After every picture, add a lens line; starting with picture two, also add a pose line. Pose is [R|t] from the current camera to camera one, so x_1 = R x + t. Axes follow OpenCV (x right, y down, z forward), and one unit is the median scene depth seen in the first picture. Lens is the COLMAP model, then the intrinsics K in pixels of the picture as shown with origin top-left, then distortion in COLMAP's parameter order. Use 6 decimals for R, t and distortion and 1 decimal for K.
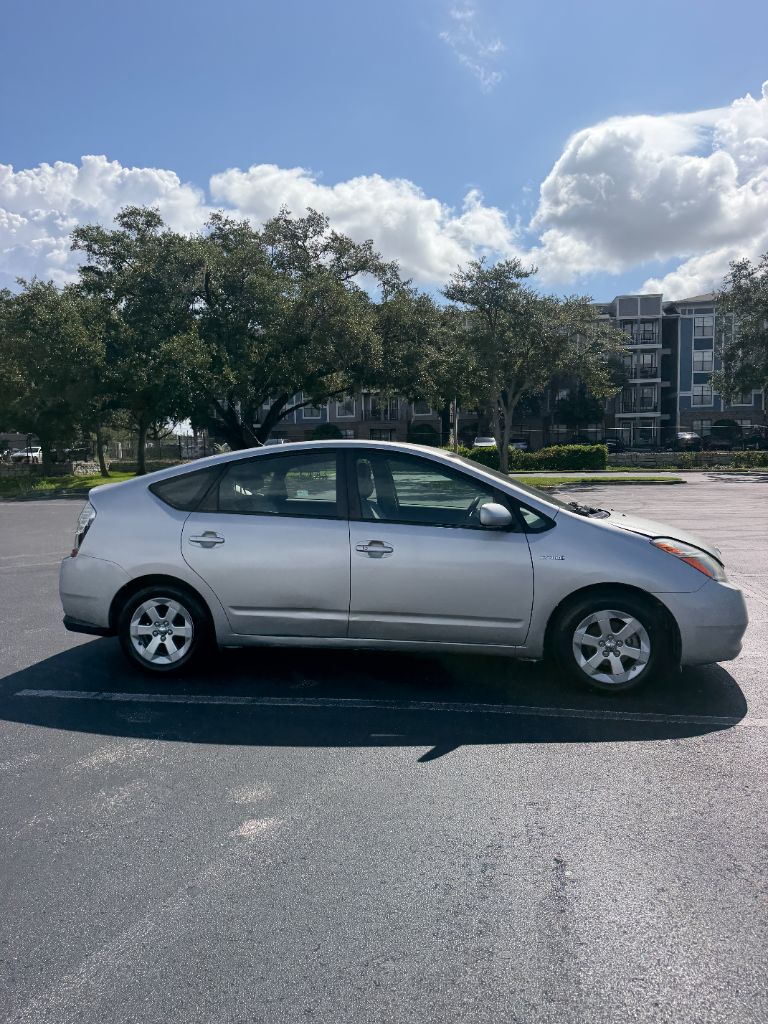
lens RADIAL K [[723.2, 0, 386.9], [0, 723.2, 515.9], [0, 0, 1]] dist [0.061387, -0.077848]
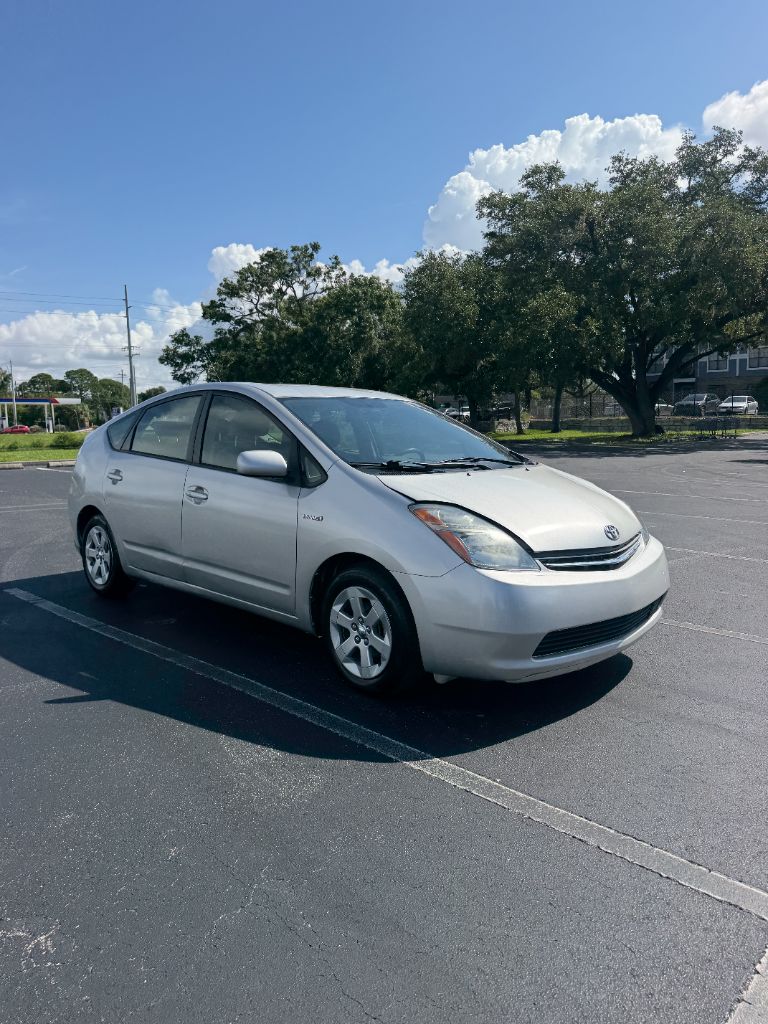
lens RADIAL K [[723.2, 0, 386.9], [0, 723.2, 515.9], [0, 0, 1]] dist [0.061387, -0.077848]
pose [[0.808308, 0.083726, -0.582777, 0.113807], [-0.051408, 0.996093, 0.071805, -0.002067], [0.586512, -0.028081, 0.809454, 0.048957]]
